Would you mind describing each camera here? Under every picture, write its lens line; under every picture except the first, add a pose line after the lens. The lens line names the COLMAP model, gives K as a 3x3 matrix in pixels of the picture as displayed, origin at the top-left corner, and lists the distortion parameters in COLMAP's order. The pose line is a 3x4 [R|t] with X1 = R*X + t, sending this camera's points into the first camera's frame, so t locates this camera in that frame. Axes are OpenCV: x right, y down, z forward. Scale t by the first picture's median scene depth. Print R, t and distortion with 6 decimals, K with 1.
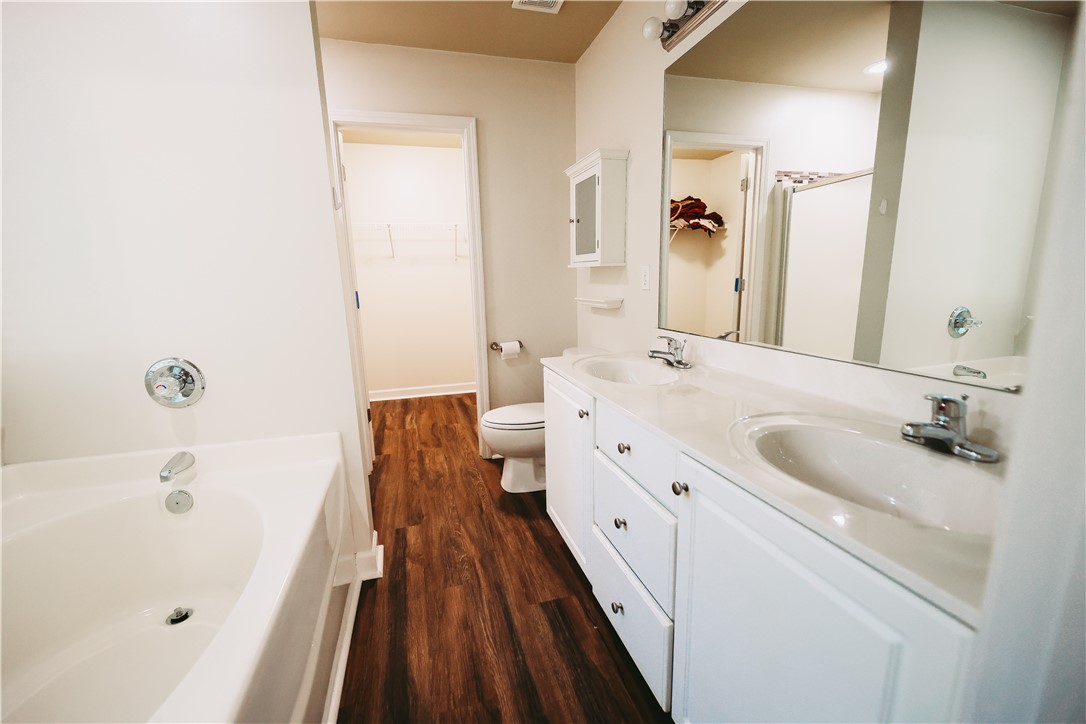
lens RADIAL K [[437.1, 0, 526.4], [0, 437.1, 363.4], [0, 0, 1]] dist [0.000730, -0.003324]
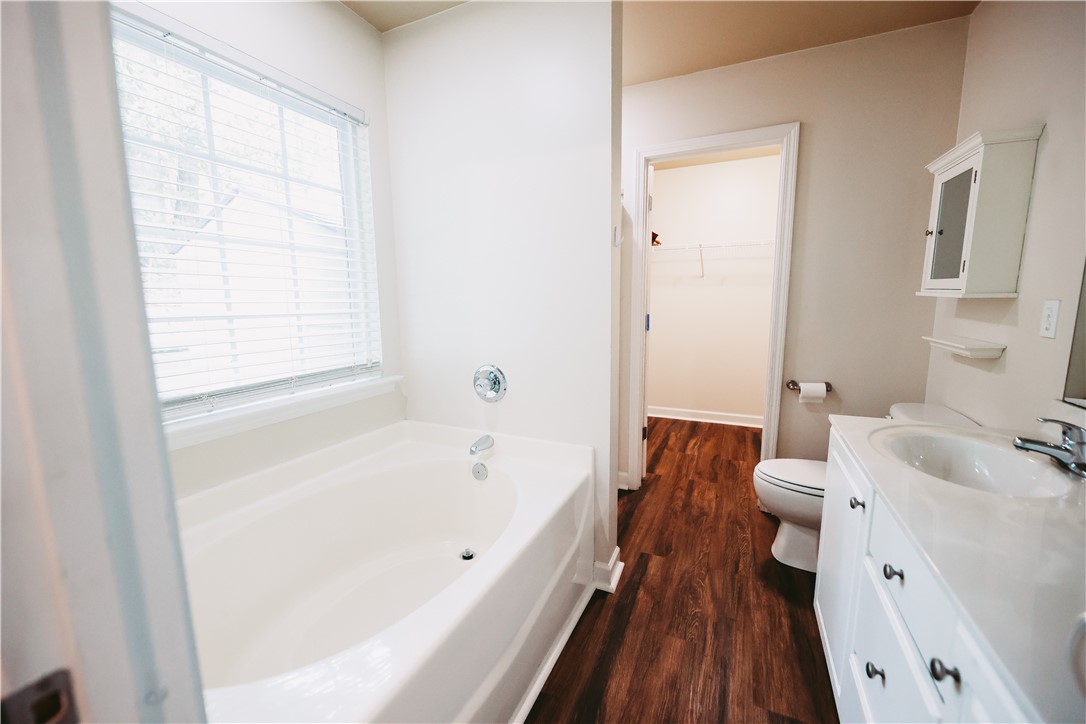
lens RADIAL K [[437.1, 0, 534.1], [0, 437.1, 365.2], [0, 0, 1]] dist [0.000730, -0.003324]
pose [[0.761617, 0.118068, -0.637181, 0.106558], [-0.130143, 0.991097, 0.028090, -0.047422], [0.634825, 0.061531, 0.770202, 0.034649]]
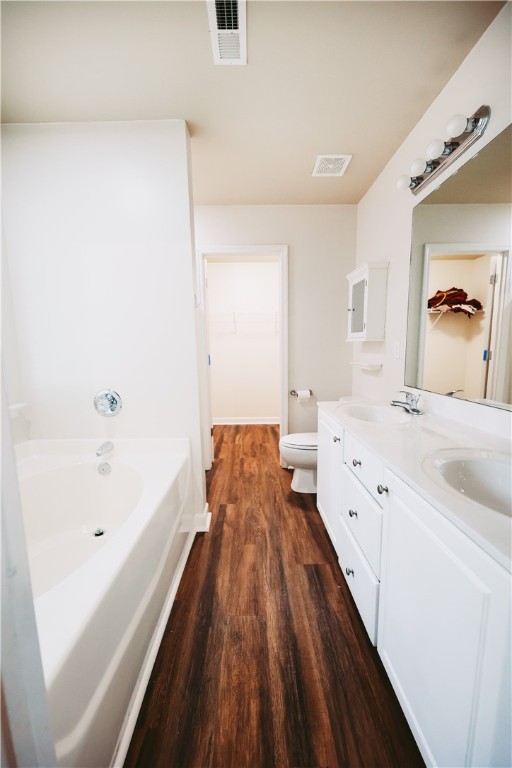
lens RADIAL K [[309.1, 0, 253.1], [0, 309.1, 390.9], [0, 0, 1]] dist [0.000730, -0.003324]
pose [[0.967849, 0.049689, -0.246576, 0.071273], [-0.061140, 0.997367, -0.039000, 0.005257], [0.243989, 0.052821, 0.968339, -0.075494]]
